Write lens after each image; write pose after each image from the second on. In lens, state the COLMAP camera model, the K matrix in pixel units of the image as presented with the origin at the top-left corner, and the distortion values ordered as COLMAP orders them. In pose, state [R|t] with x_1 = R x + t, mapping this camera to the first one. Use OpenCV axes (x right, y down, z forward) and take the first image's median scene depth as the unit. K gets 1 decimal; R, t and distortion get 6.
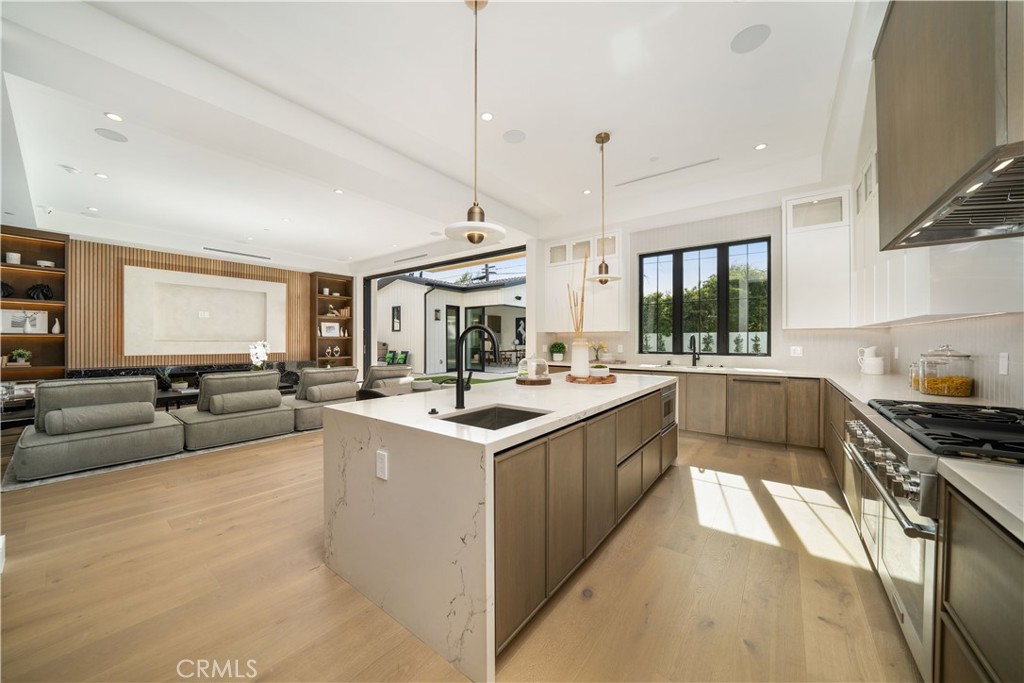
lens RADIAL K [[360.4, 0, 509.2], [0, 360.4, 342.1], [0, 0, 1]] dist [-0.018340, -0.000020]
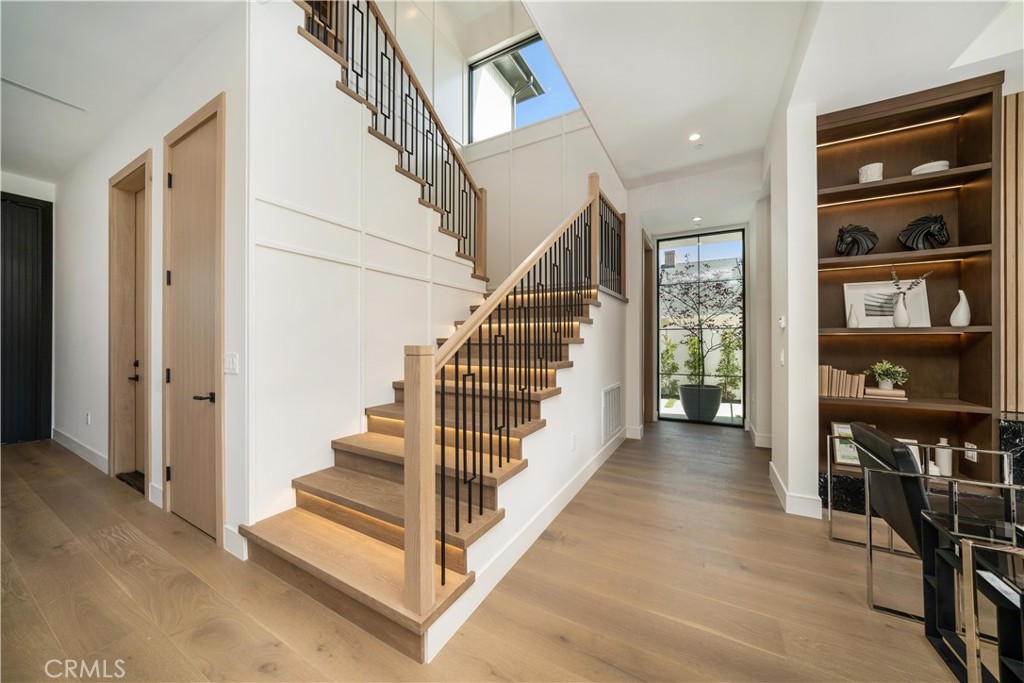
lens RADIAL K [[360.4, 0, 511.9], [0, 360.4, 337.1], [0, 0, 1]] dist [-0.018340, -0.000020]
pose [[0.140031, -0.005399, -0.990132, -0.589262], [0.004556, 0.999978, -0.004808, -0.007324], [0.990137, -0.003838, 0.140052, 0.250121]]
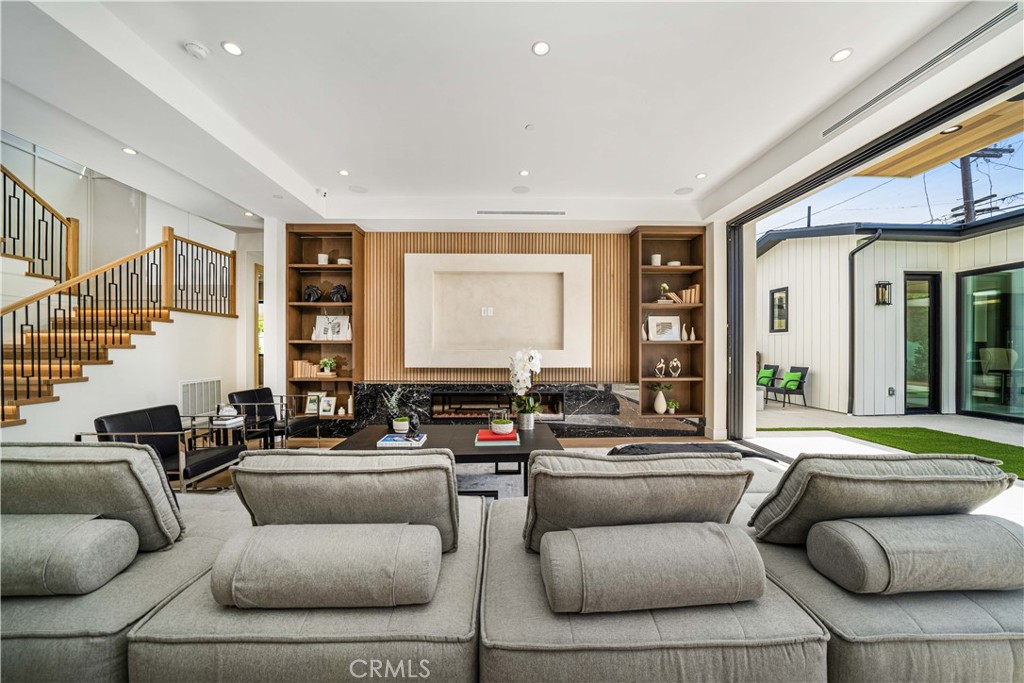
lens RADIAL K [[360.4, 0, 514.3], [0, 360.4, 352.6], [0, 0, 1]] dist [-0.018340, -0.000020]
pose [[0.636243, 0.005866, -0.771467, -0.212793], [-0.000437, 0.999974, 0.007243, -0.000552], [0.771489, -0.004271, 0.636228, 0.459500]]
